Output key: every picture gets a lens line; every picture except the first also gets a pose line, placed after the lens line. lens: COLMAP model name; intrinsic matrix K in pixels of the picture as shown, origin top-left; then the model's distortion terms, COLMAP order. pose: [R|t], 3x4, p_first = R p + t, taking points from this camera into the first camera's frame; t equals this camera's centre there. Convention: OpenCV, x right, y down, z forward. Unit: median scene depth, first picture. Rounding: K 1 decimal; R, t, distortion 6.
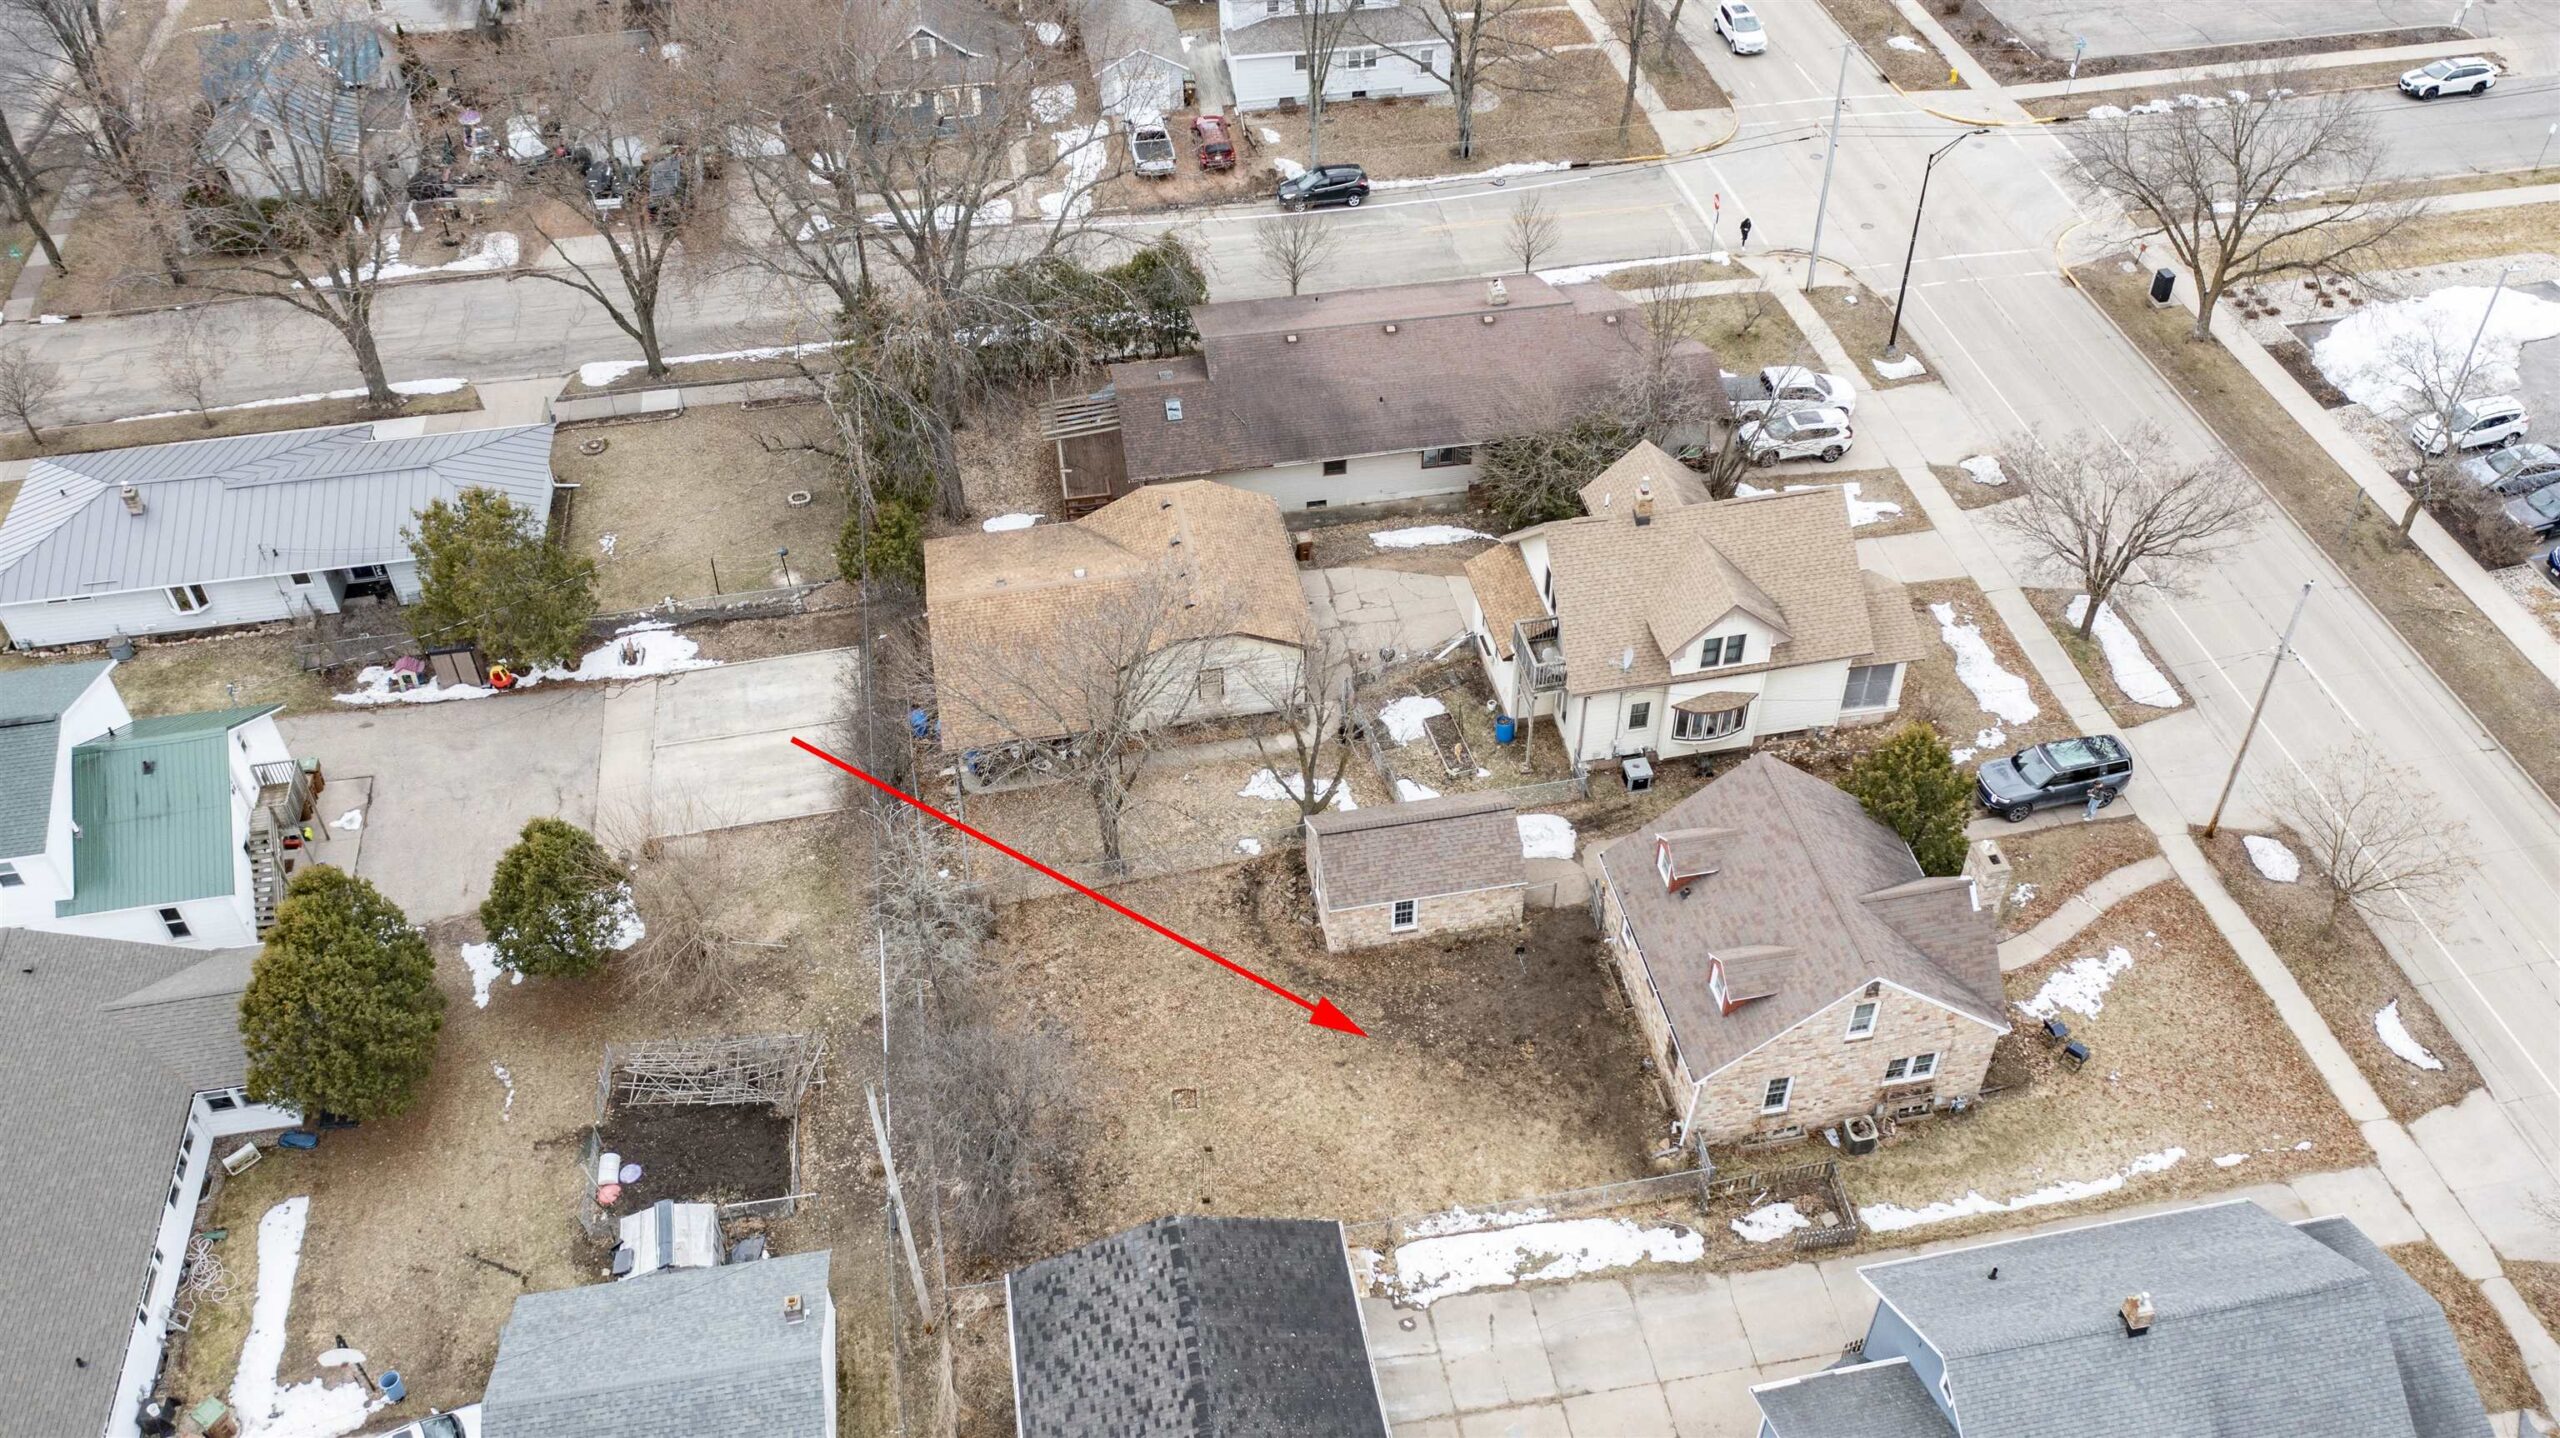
lens RADIAL K [[2043.1, 0, 1280.0], [0, 2043.1, 719.0], [0, 0, 1]] dist [-0.015932, 0.009415]
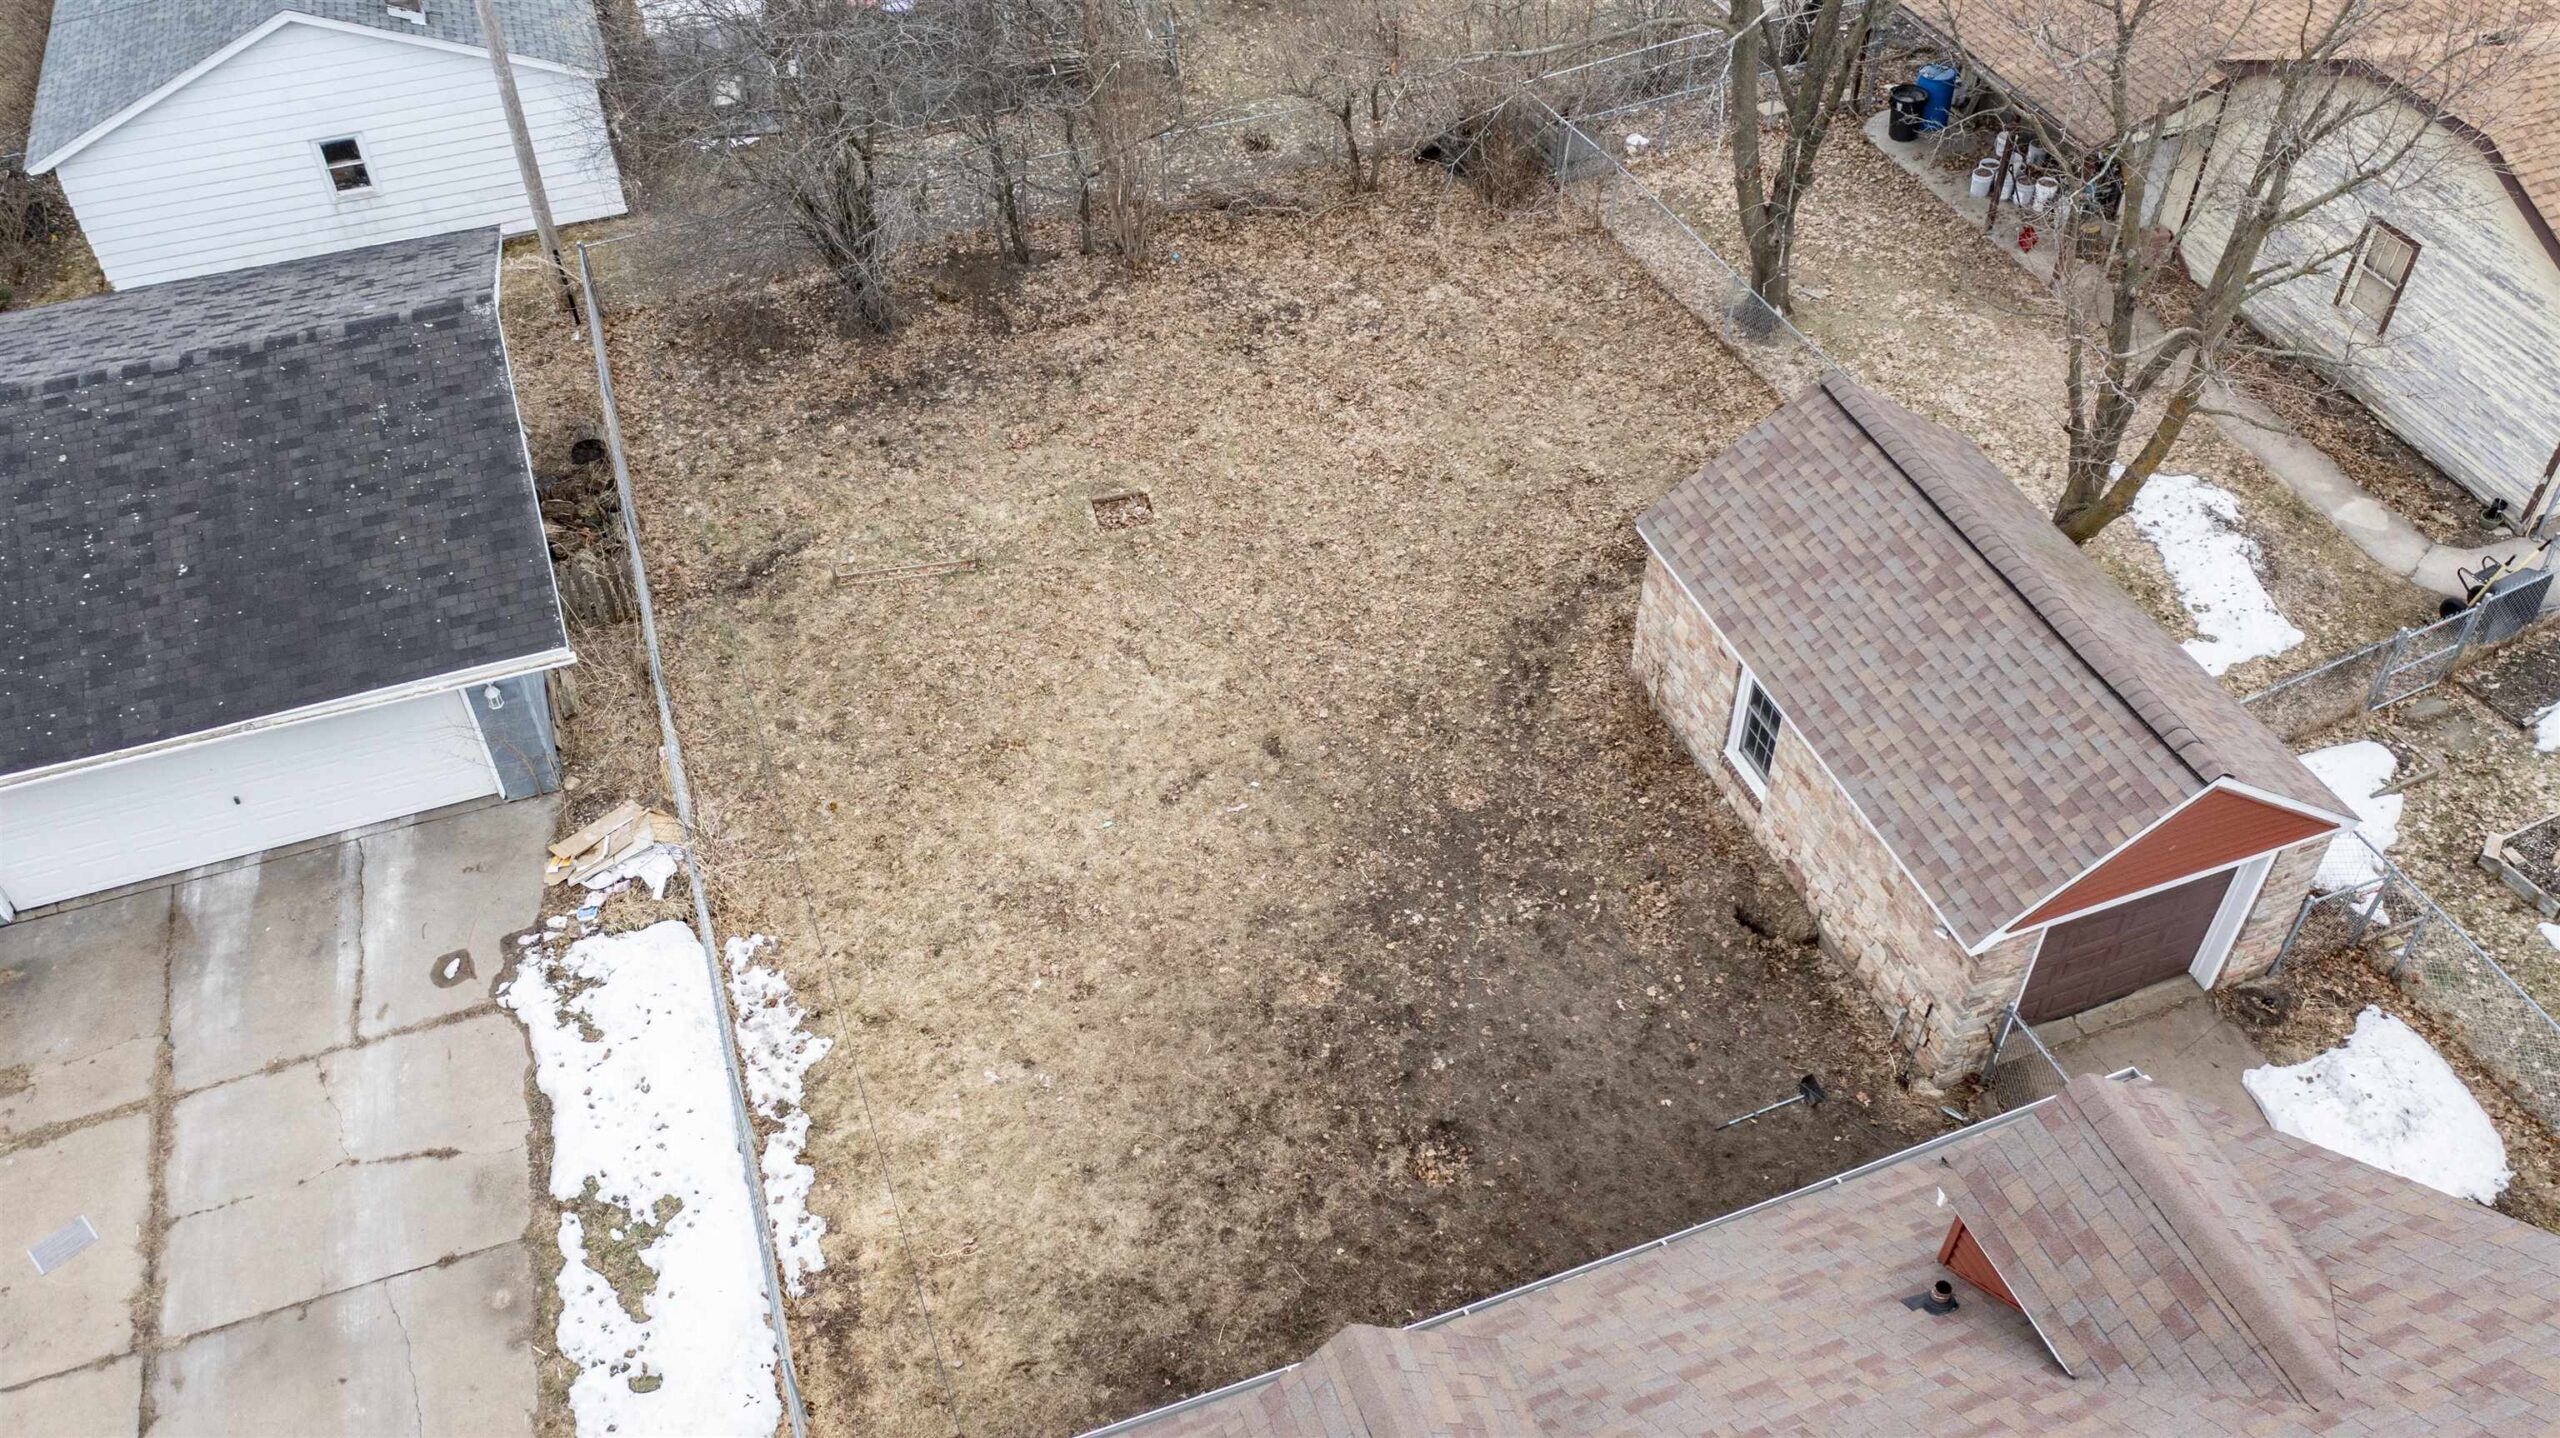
lens RADIAL K [[2043.1, 0, 1280.0], [0, 2043.1, 719.0], [0, 0, 1]] dist [-0.015932, 0.009415]
pose [[0.166981, 0.697940, -0.696417, 0.312543], [-0.658183, 0.604815, 0.448323, -0.002171], [0.734106, 0.383509, 0.560365, 0.863422]]
